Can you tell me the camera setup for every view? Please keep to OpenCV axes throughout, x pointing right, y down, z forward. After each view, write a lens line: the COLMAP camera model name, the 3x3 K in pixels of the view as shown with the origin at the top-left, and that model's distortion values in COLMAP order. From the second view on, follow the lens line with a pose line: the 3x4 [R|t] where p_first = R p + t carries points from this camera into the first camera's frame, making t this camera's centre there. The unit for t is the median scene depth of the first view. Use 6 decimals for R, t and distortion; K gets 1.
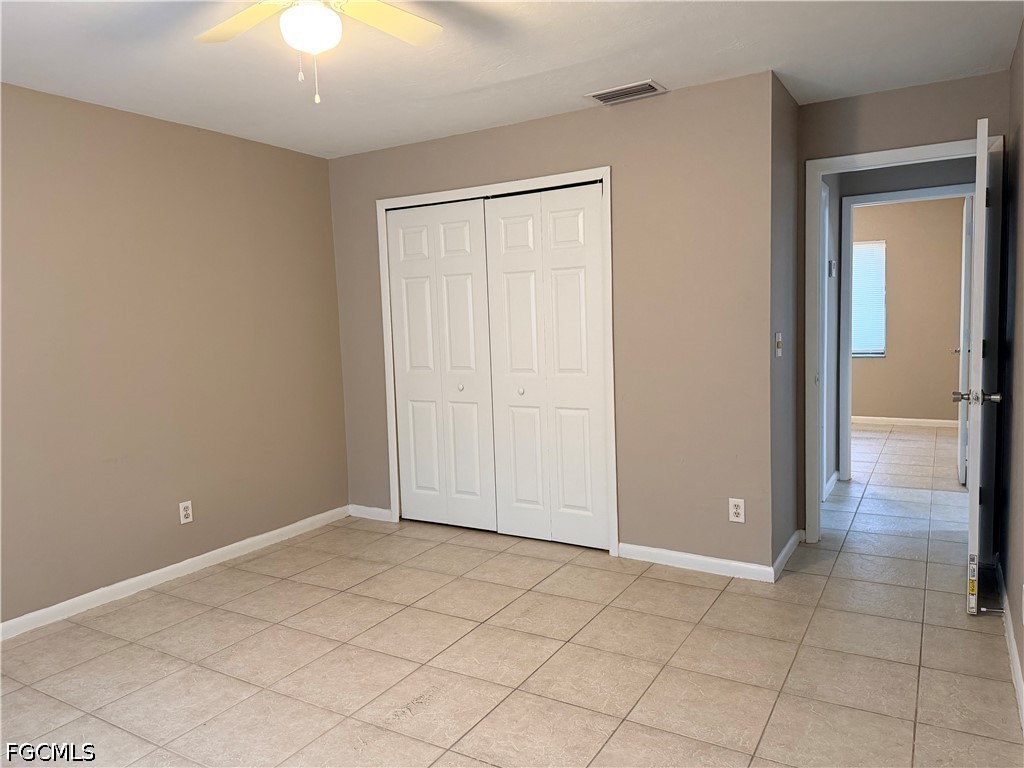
lens RADIAL K [[715.9, 0, 512.0], [0, 715.9, 384.0], [0, 0, 1]] dist [0.096589, -0.137008]
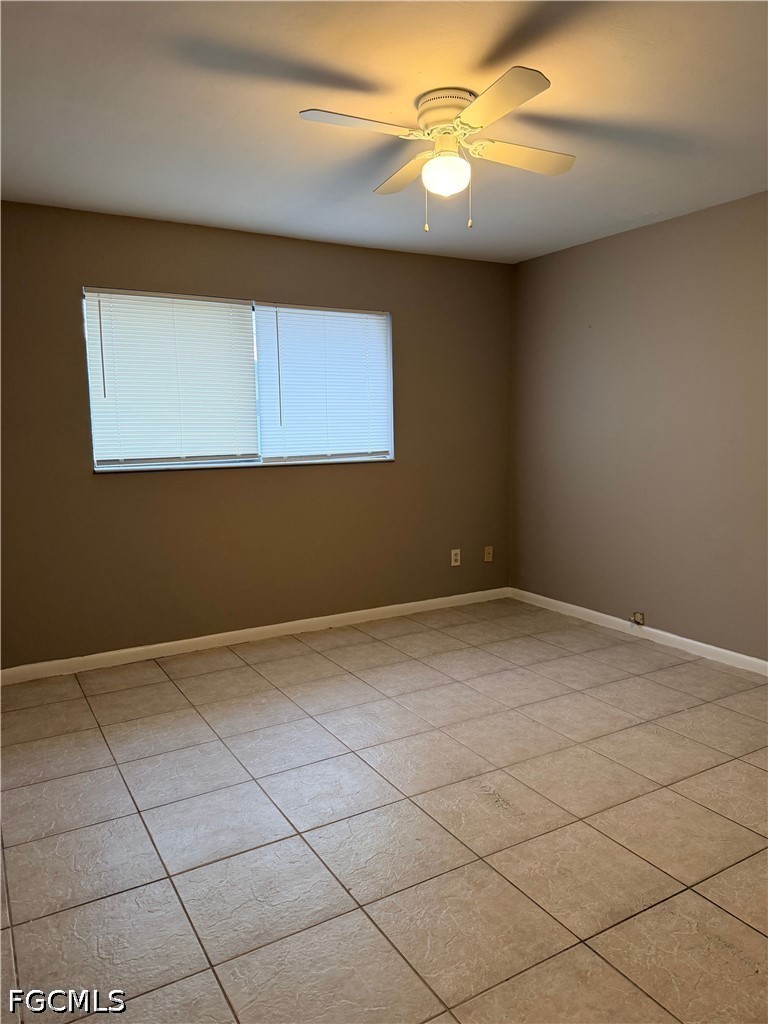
lens RADIAL K [[715.9, 0, 384.0], [0, 715.9, 517.2], [0, 0, 1]] dist [0.096589, -0.137008]
pose [[-0.476404, 0.153057, -0.865802, 0.682009], [-0.056015, 0.977447, 0.203615, -0.121789], [0.877440, 0.145501, -0.457087, 1.154888]]
